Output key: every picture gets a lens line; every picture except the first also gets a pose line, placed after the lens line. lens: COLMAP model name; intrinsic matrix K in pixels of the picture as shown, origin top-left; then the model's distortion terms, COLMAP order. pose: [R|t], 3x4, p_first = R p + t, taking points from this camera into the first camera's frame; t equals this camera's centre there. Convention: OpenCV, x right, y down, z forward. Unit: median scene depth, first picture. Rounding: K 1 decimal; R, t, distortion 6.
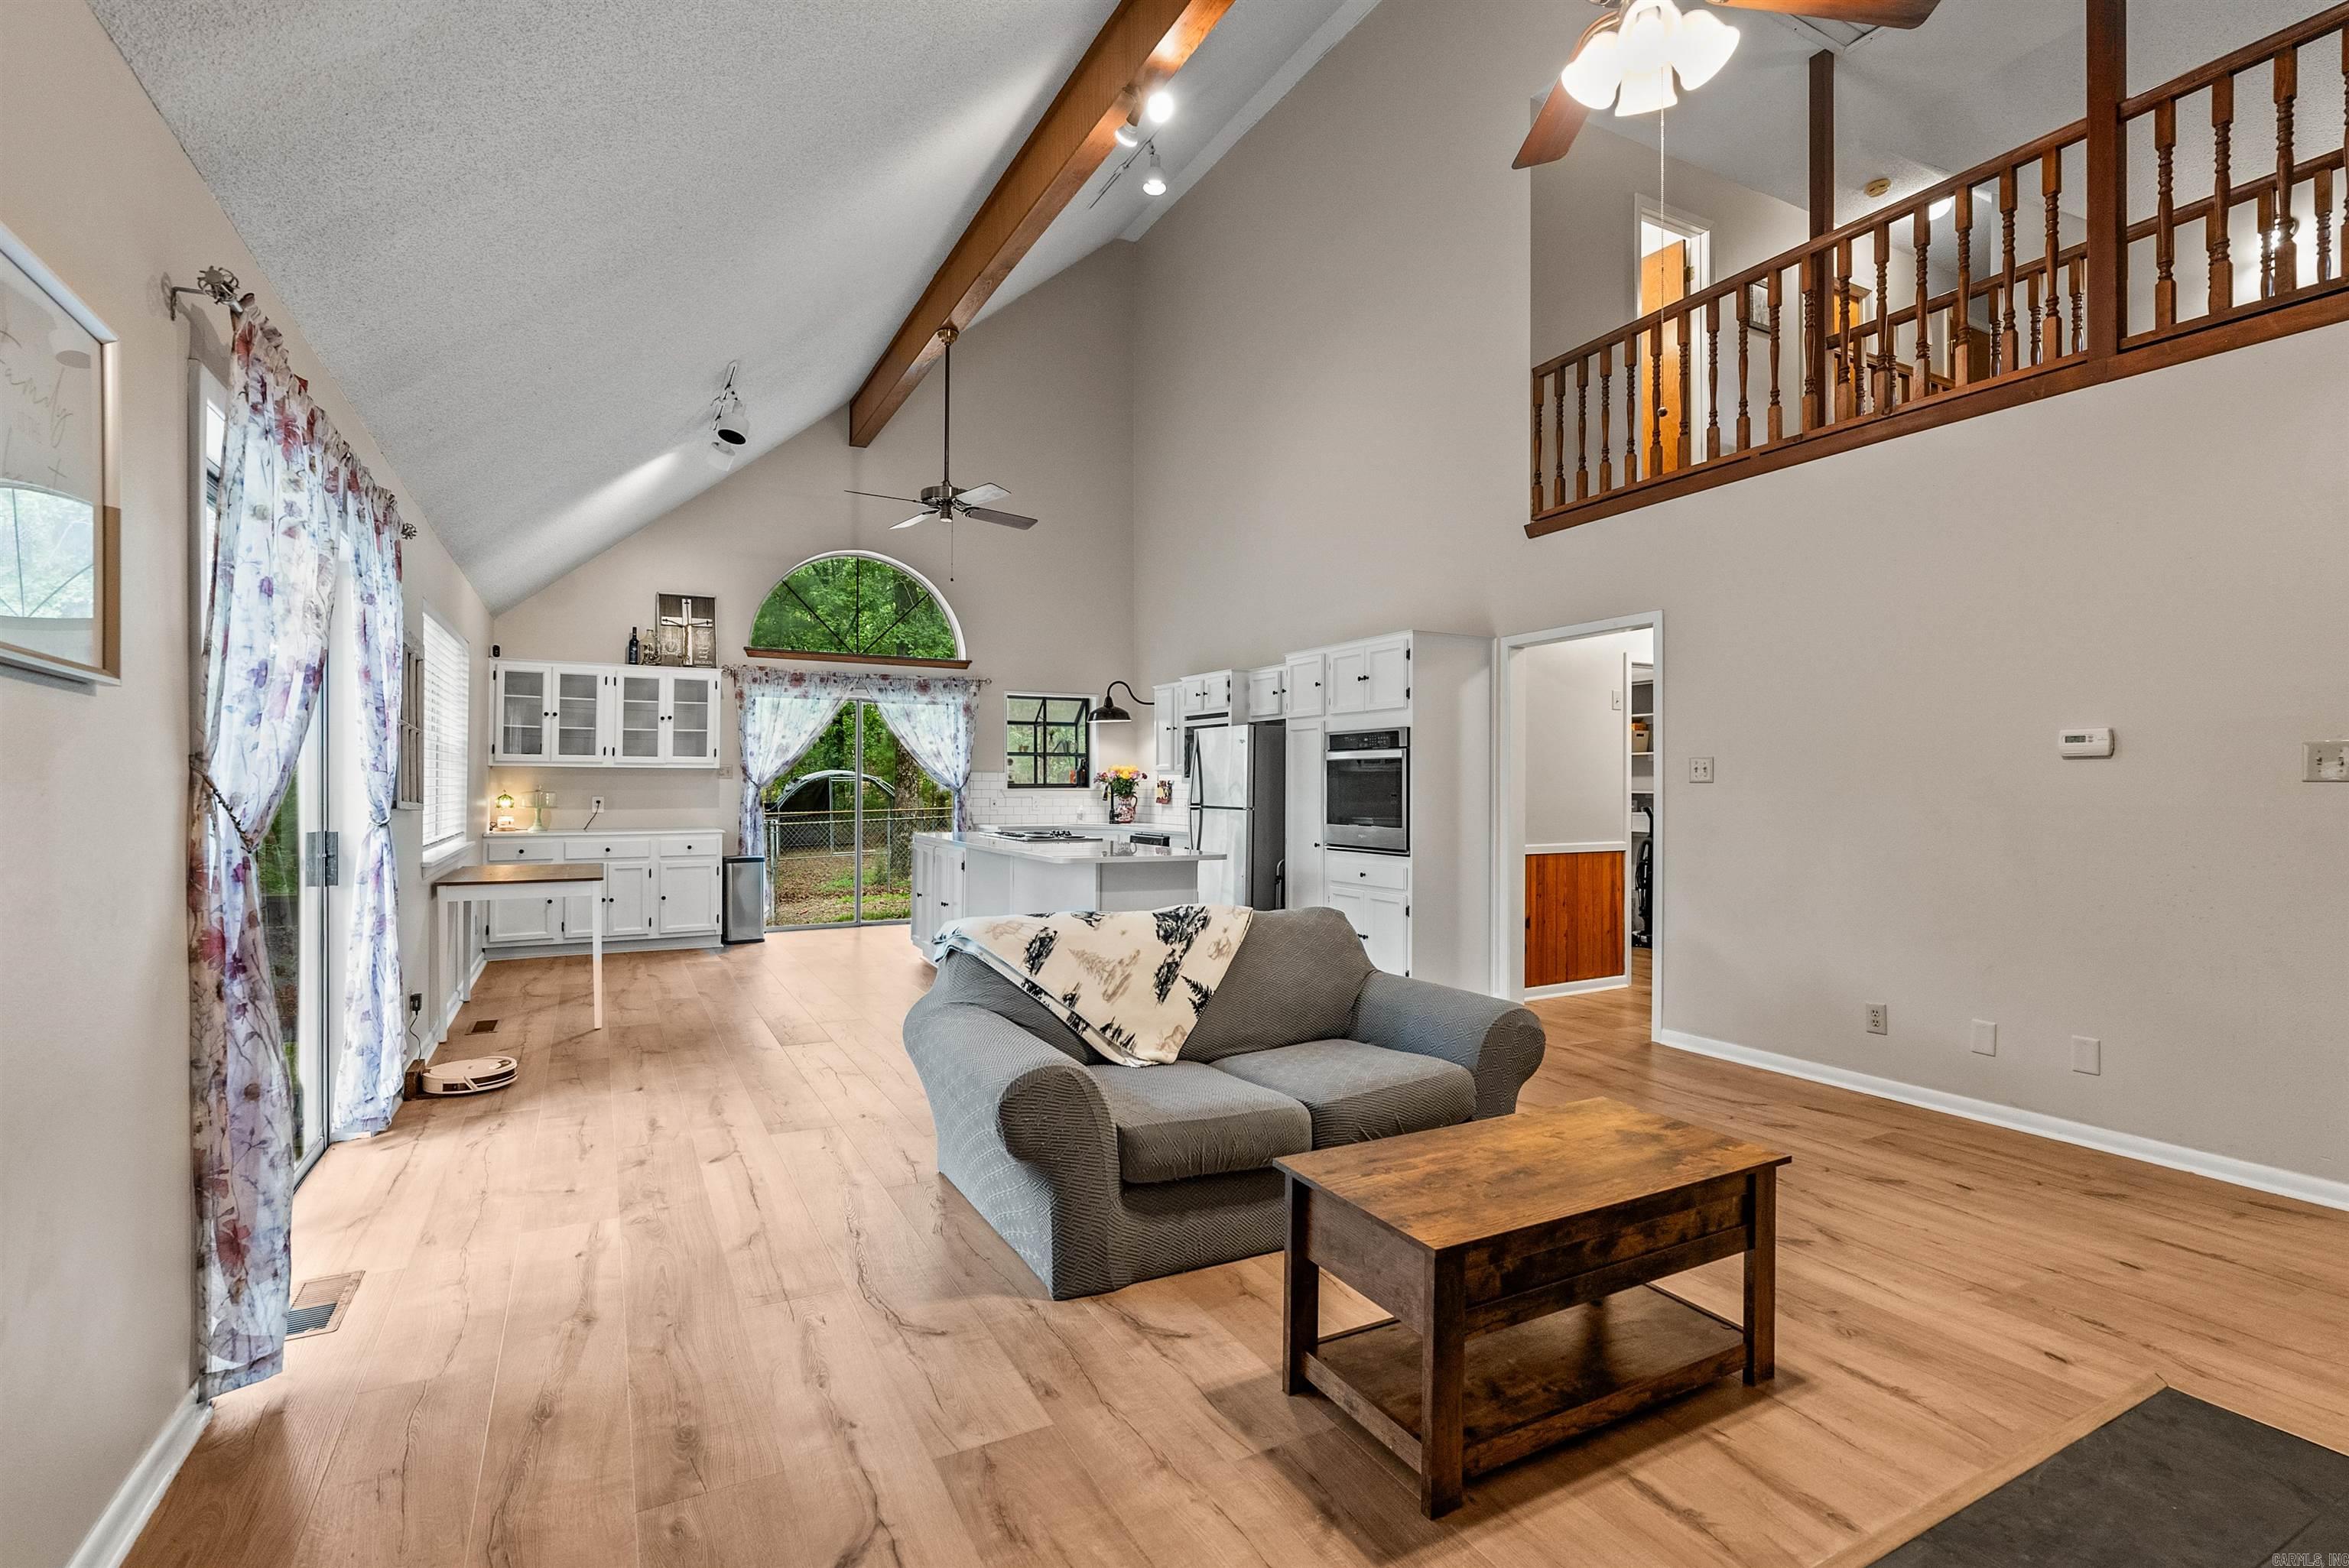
lens RADIAL K [[1068.3, 0, 1175.2], [0, 1068.3, 781.8], [0, 0, 1]] dist [-0.009727, 0.005251]
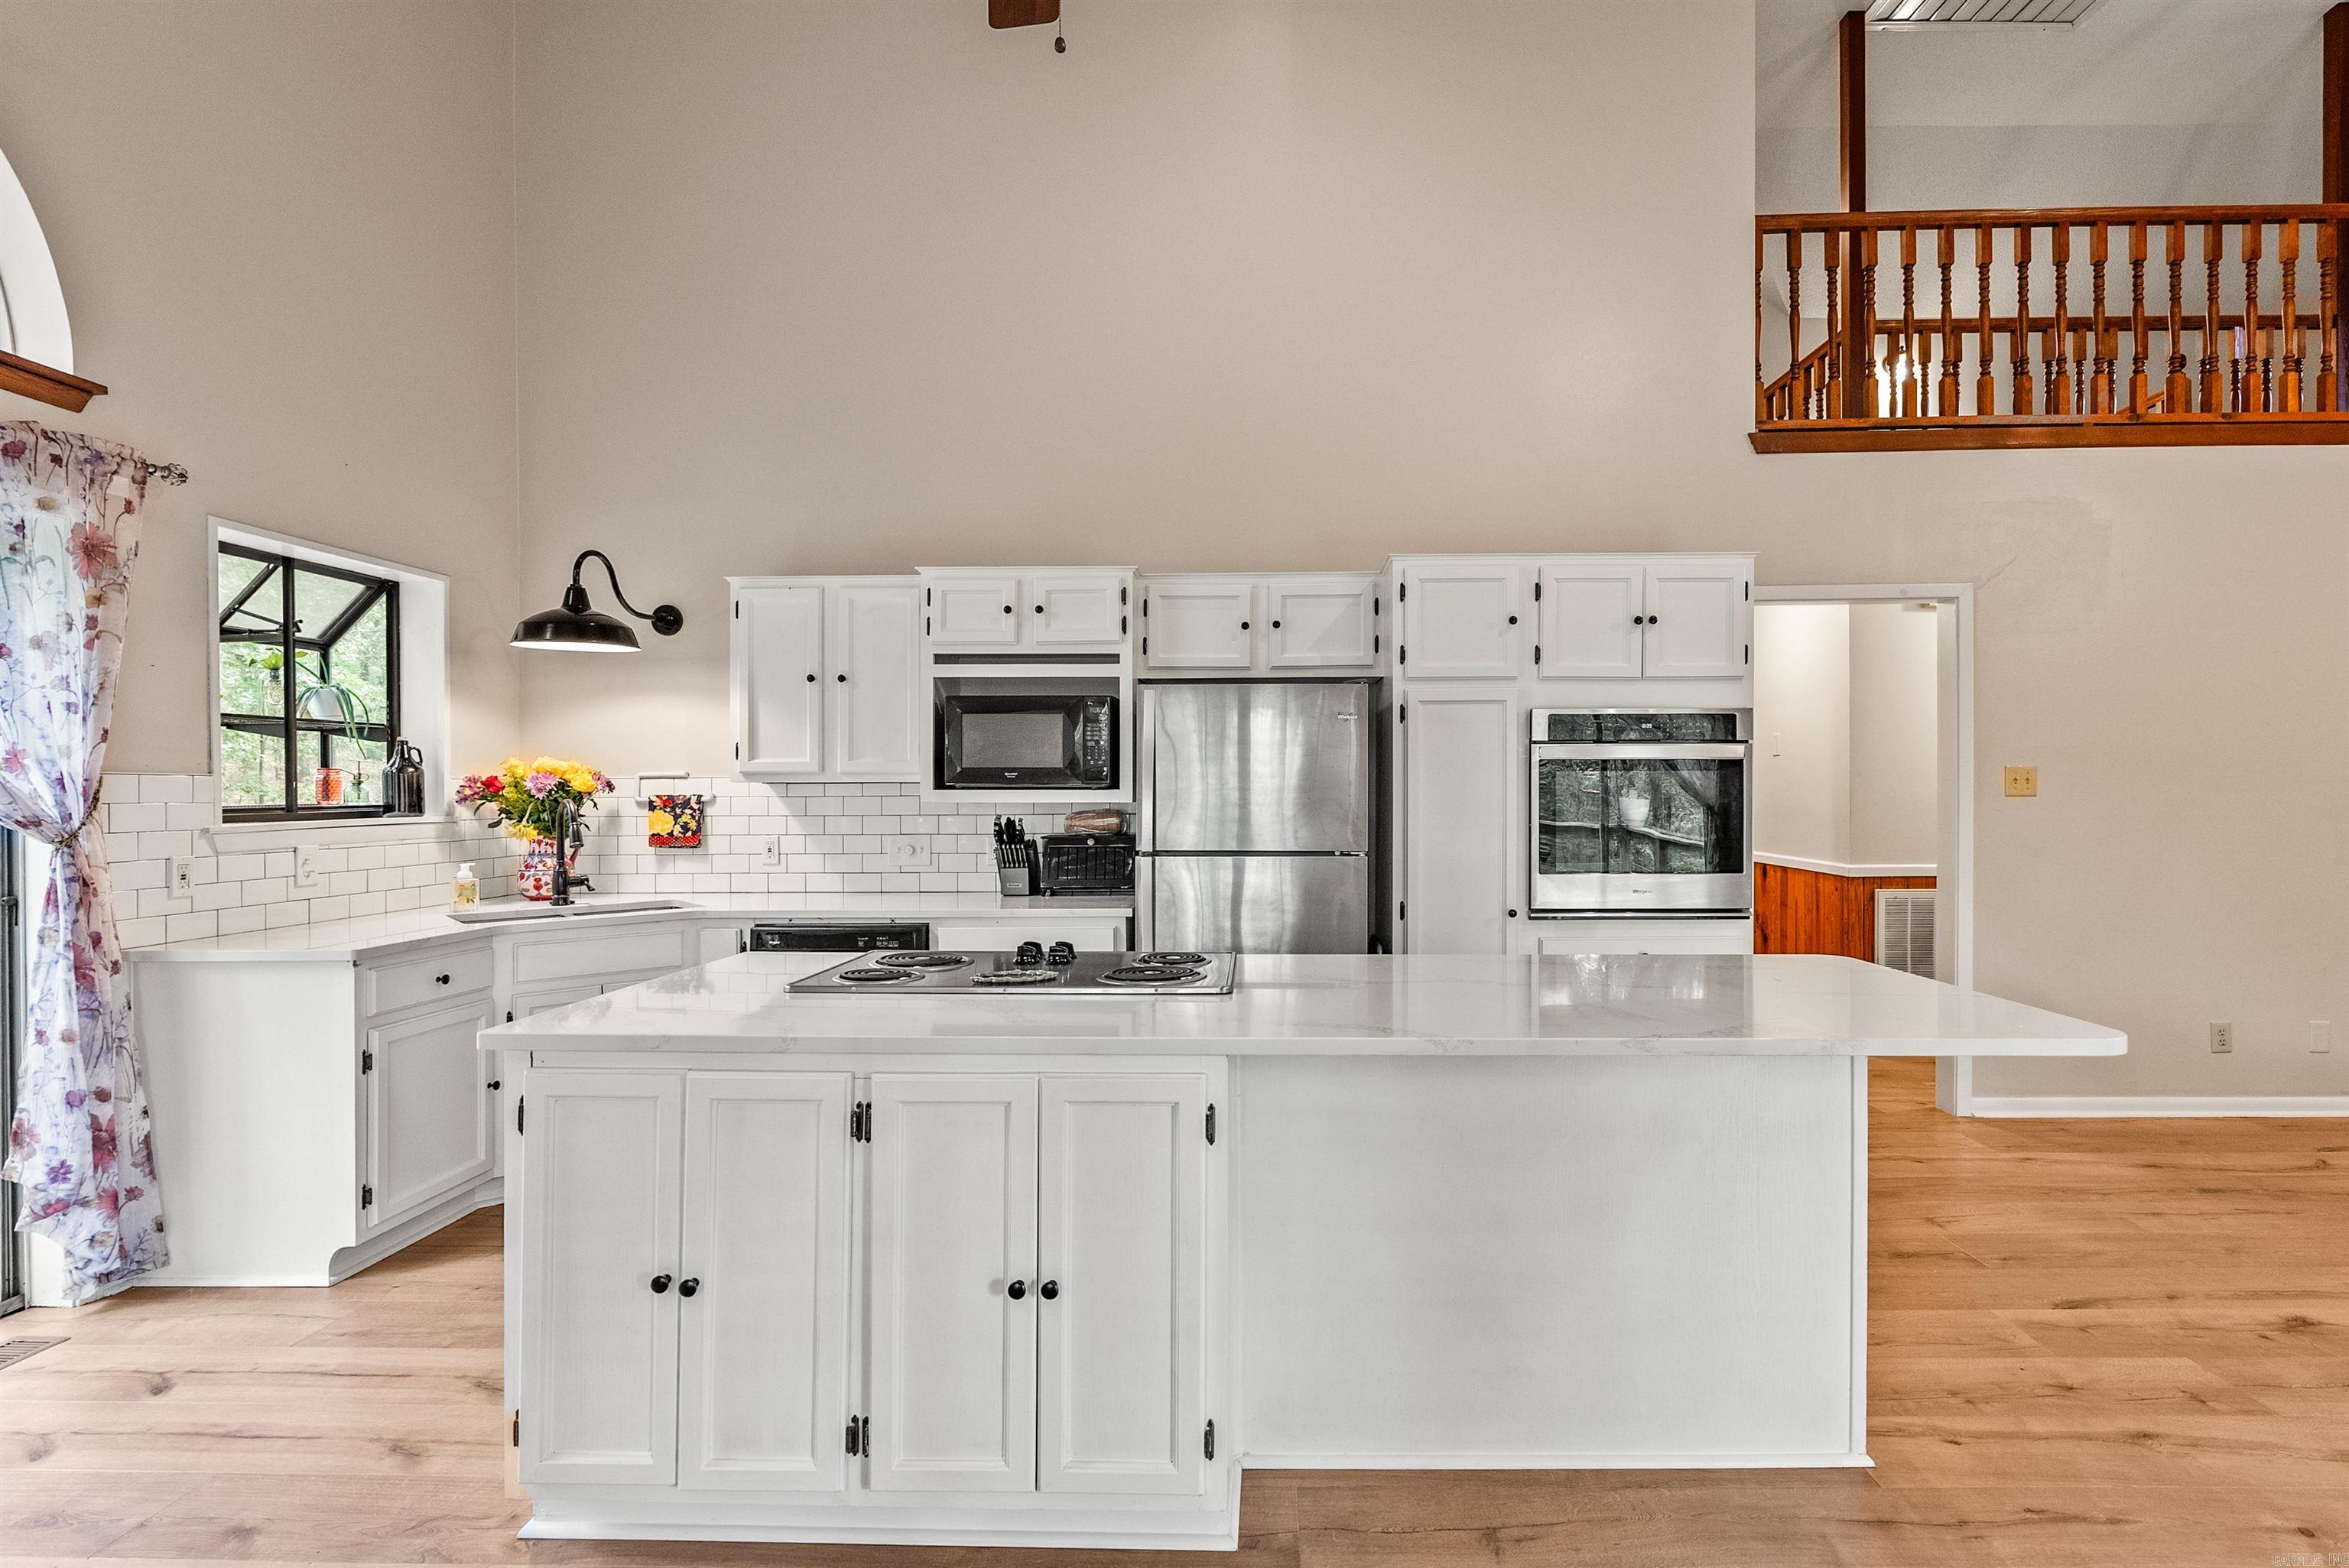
lens RADIAL K [[1111.0, 0, 1246.2], [0, 1111.0, 790.5], [0, 0, 1]] dist [-0.003170, 0.000292]
pose [[0.486789, -0.007553, 0.873487, -0.364364], [0.002100, 0.999970, 0.007477, -0.007266], [-0.873517, -0.001805, 0.486790, 0.706969]]
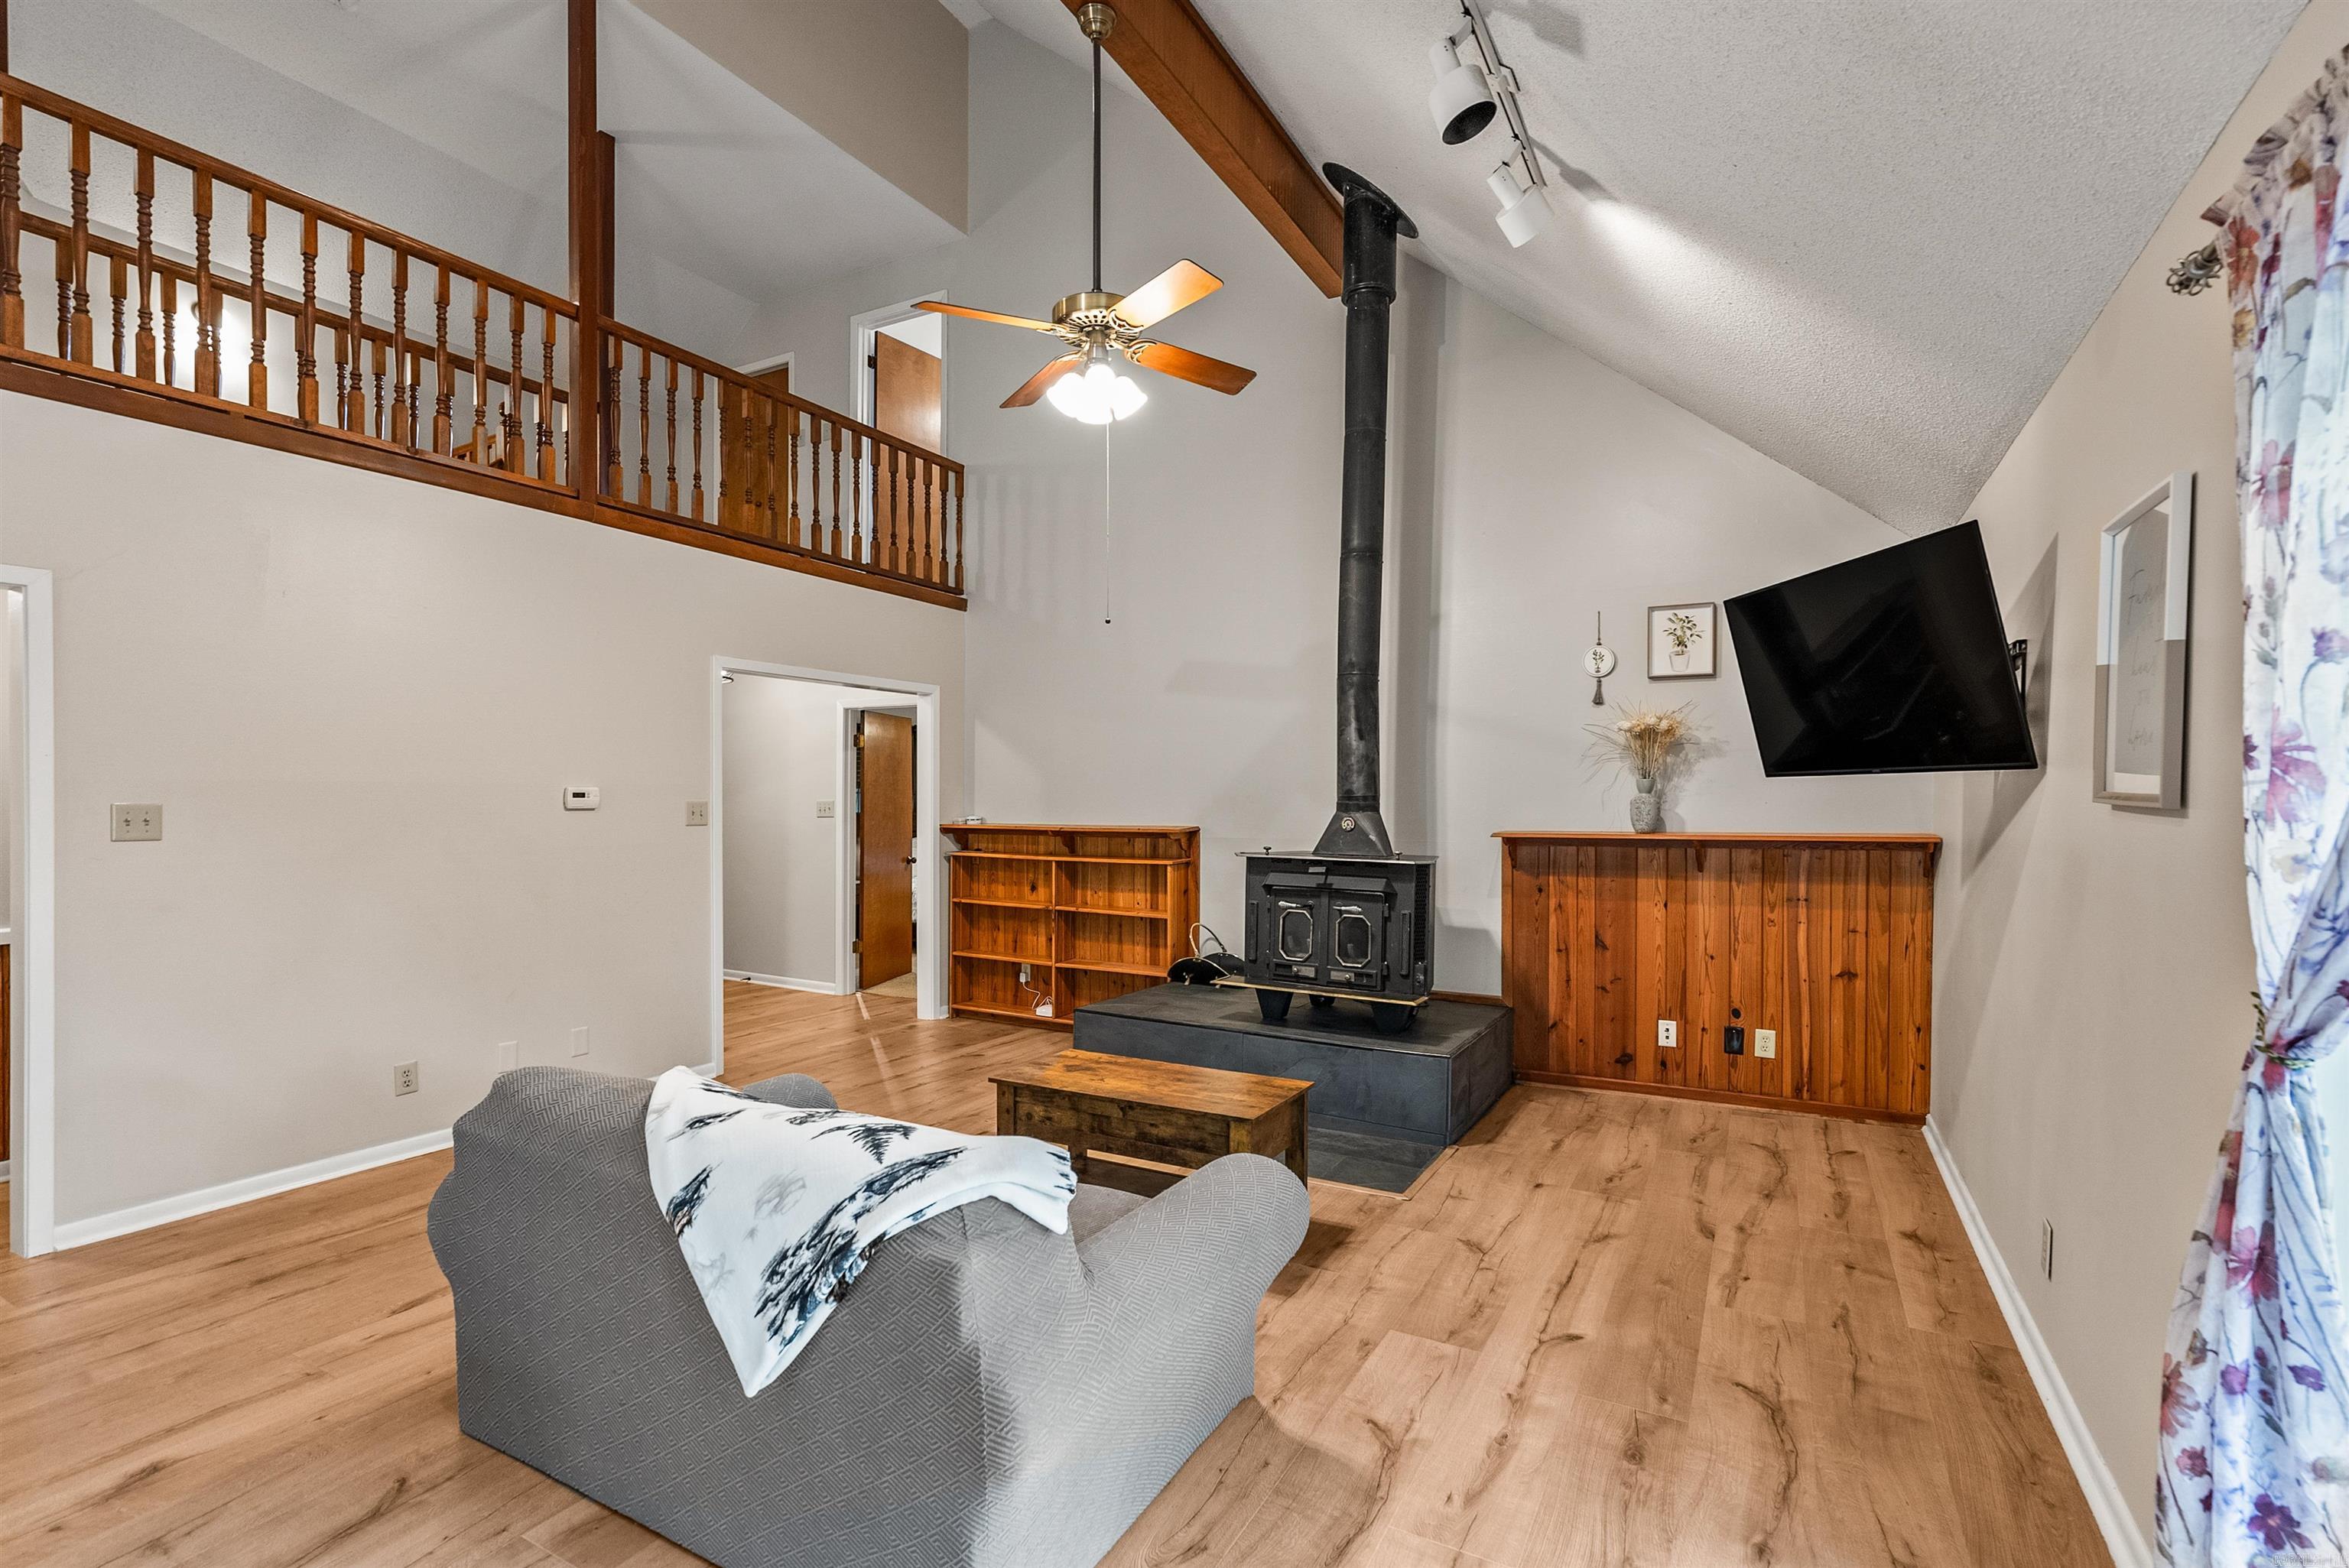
lens RADIAL K [[1068.3, 0, 1158.8], [0, 1068.3, 817.9], [0, 0, 1]] dist [-0.009727, 0.005251]
pose [[-0.526399, -0.018659, 0.850033, -0.286728], [-0.005033, 0.999810, 0.018830, -0.019940], [-0.850223, 0.005634, -0.526393, 0.508961]]
